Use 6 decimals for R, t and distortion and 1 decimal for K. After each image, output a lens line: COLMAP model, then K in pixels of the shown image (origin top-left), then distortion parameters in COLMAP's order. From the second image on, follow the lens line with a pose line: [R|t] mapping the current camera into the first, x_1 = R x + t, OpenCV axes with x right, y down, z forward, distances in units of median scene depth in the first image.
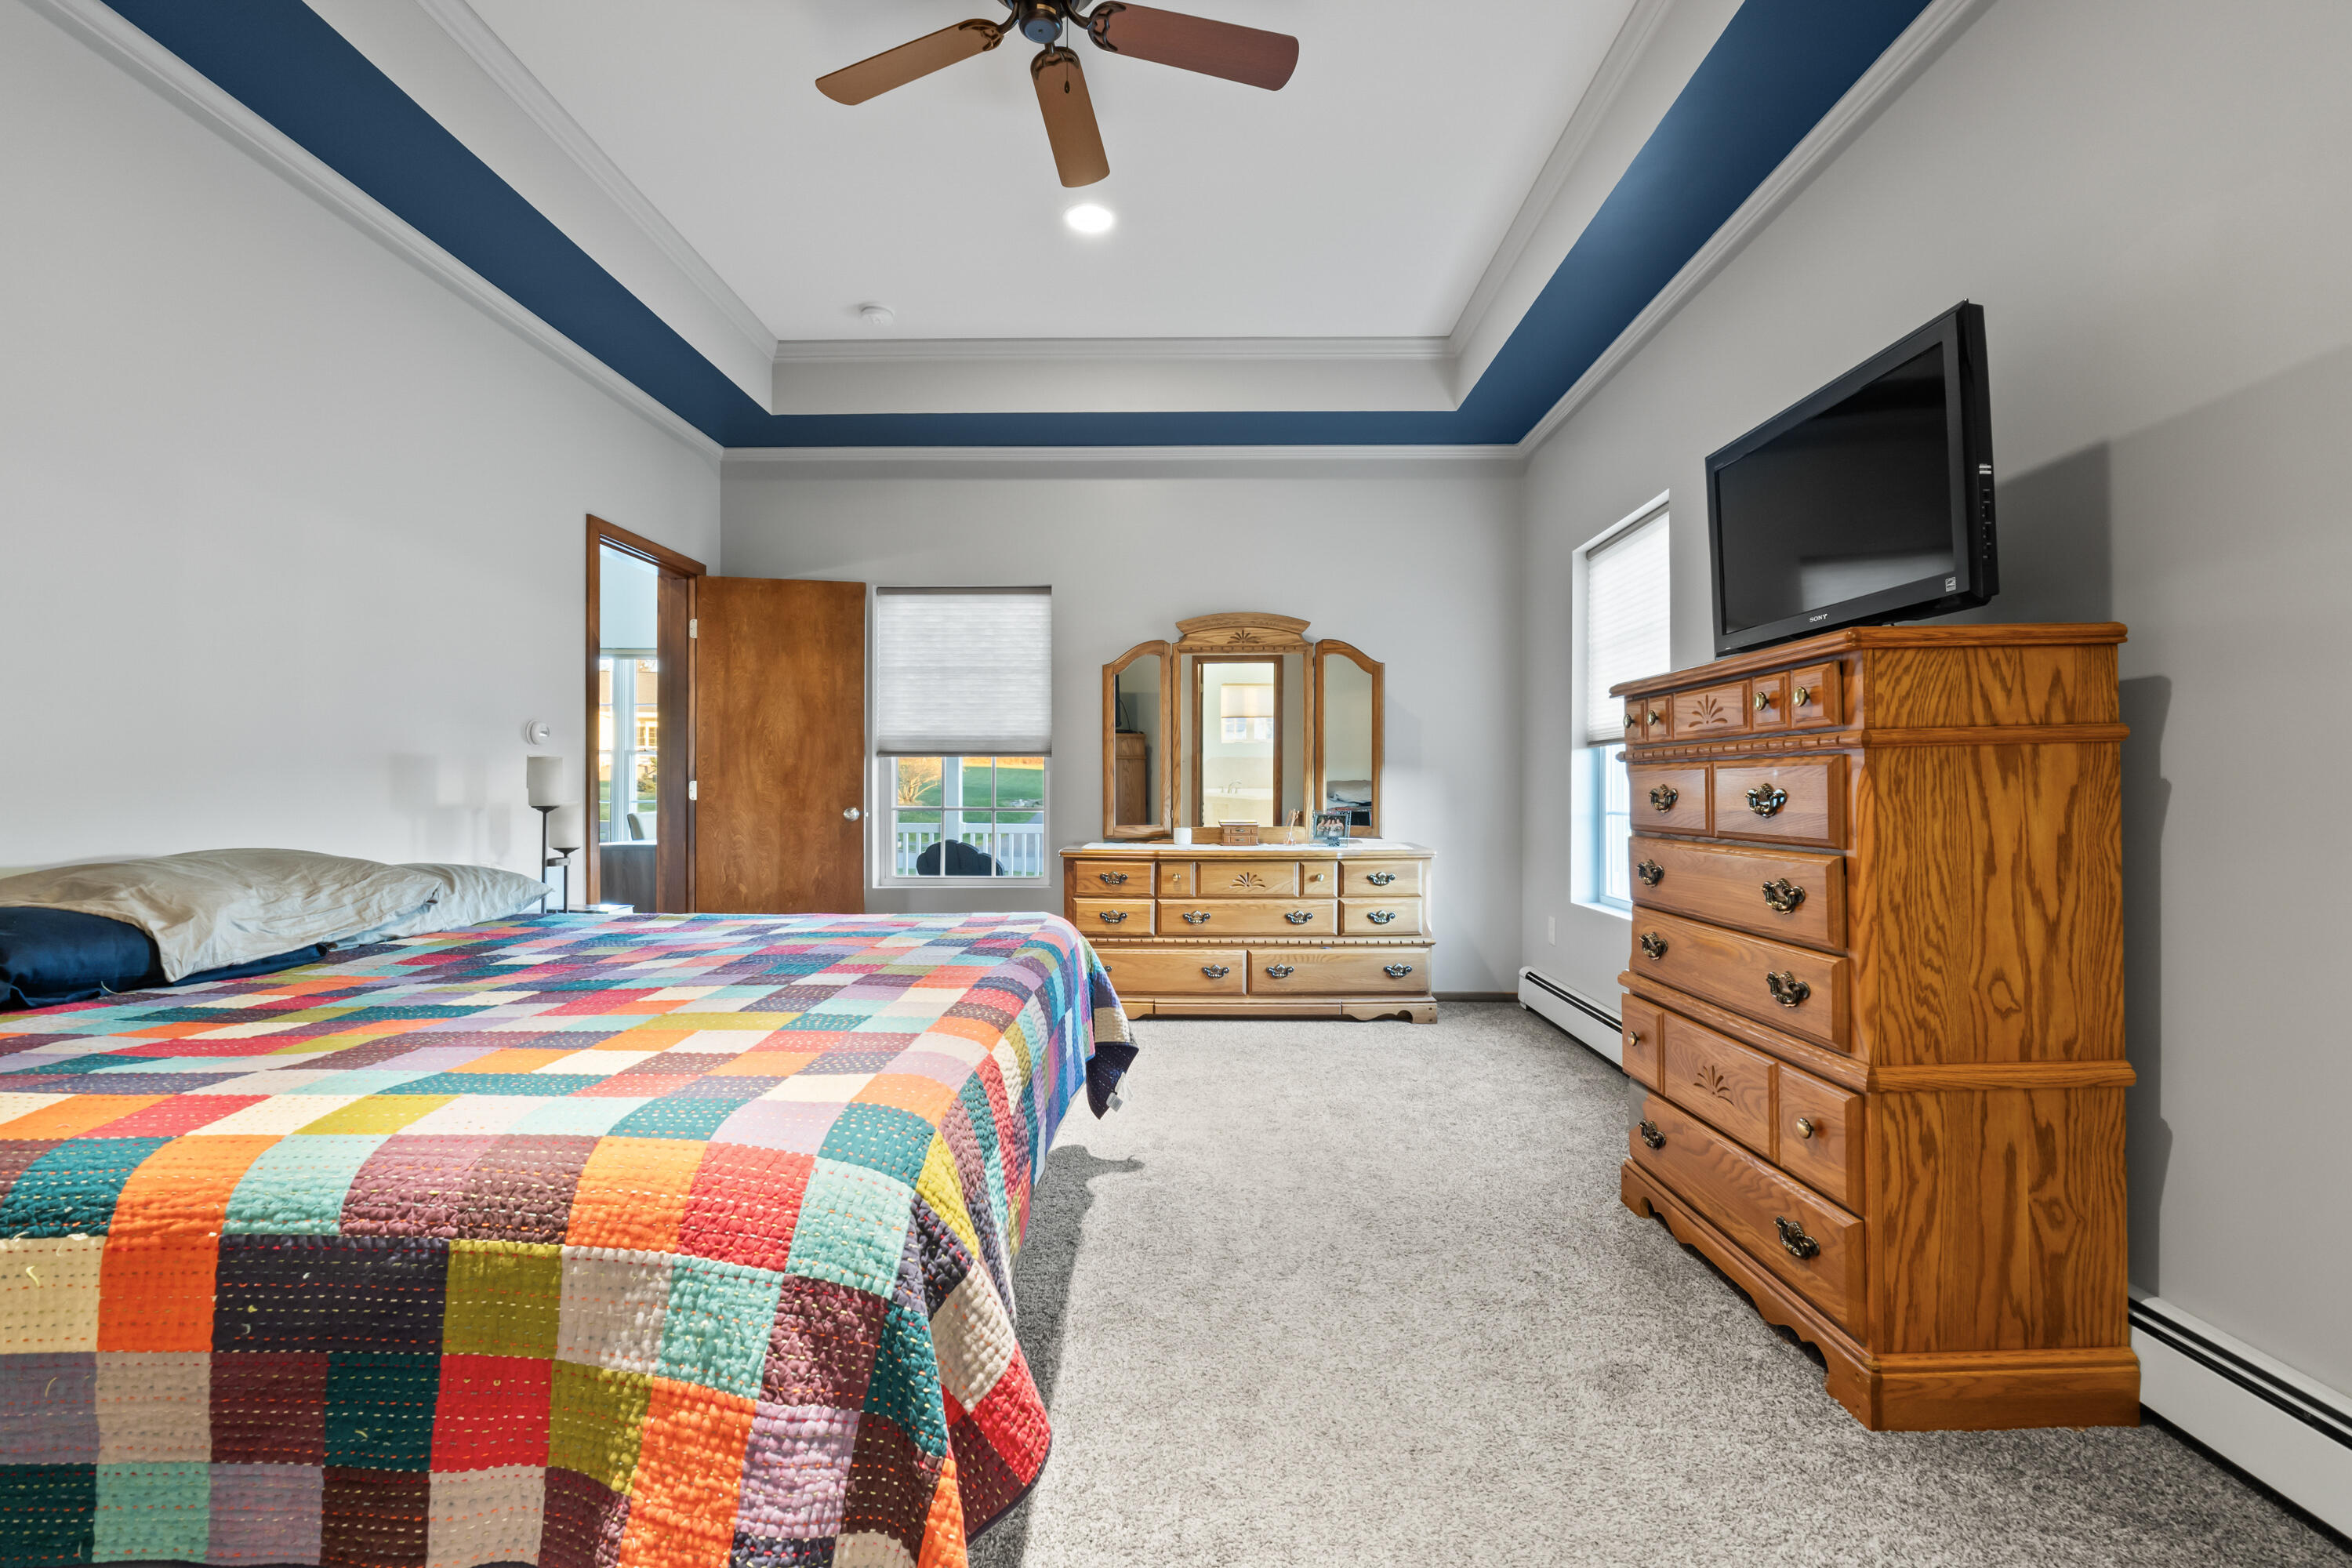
lens RADIAL K [[993.7, 0, 1180.5], [0, 993.7, 779.9], [0, 0, 1]] dist [-0.005874, -0.000776]
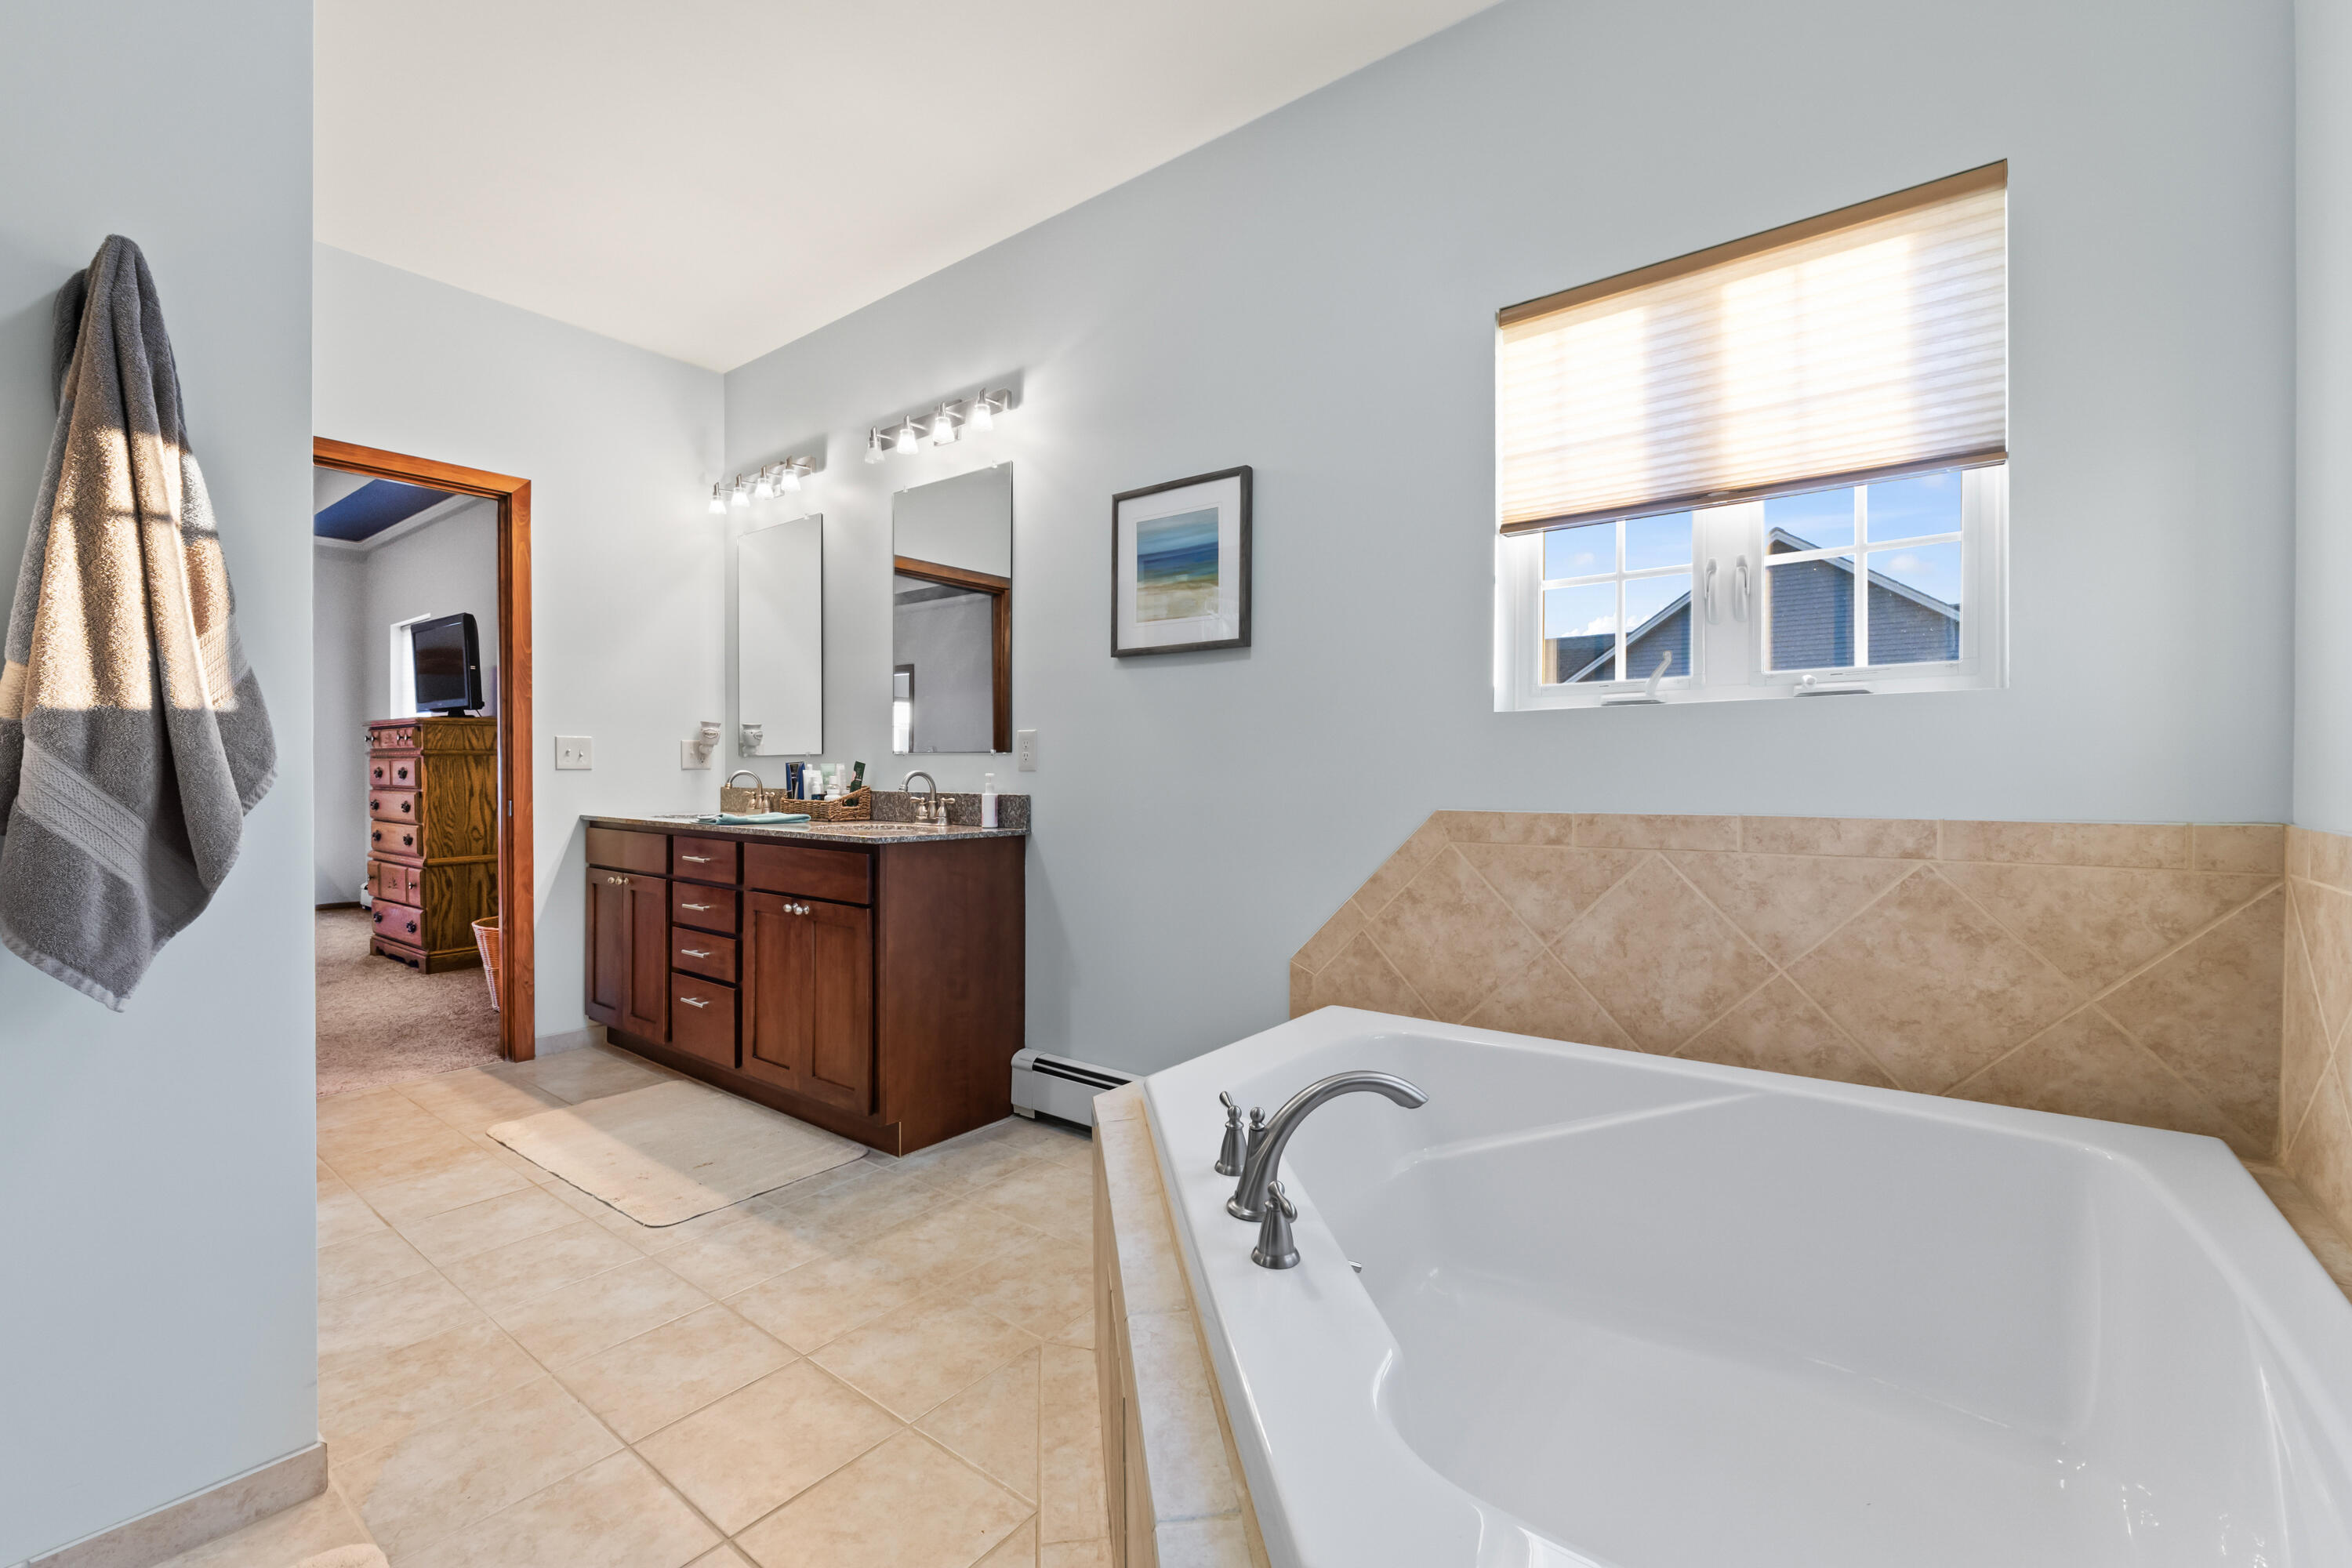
lens RADIAL K [[993.7, 0, 1197.1], [0, 993.7, 785.9], [0, 0, 1]] dist [-0.005874, -0.000776]
pose [[0.591300, -0.010029, 0.806389, -0.368541], [-0.011828, 0.999707, 0.021107, -0.032568], [-0.806365, -0.022019, 0.591009, -2.752658]]
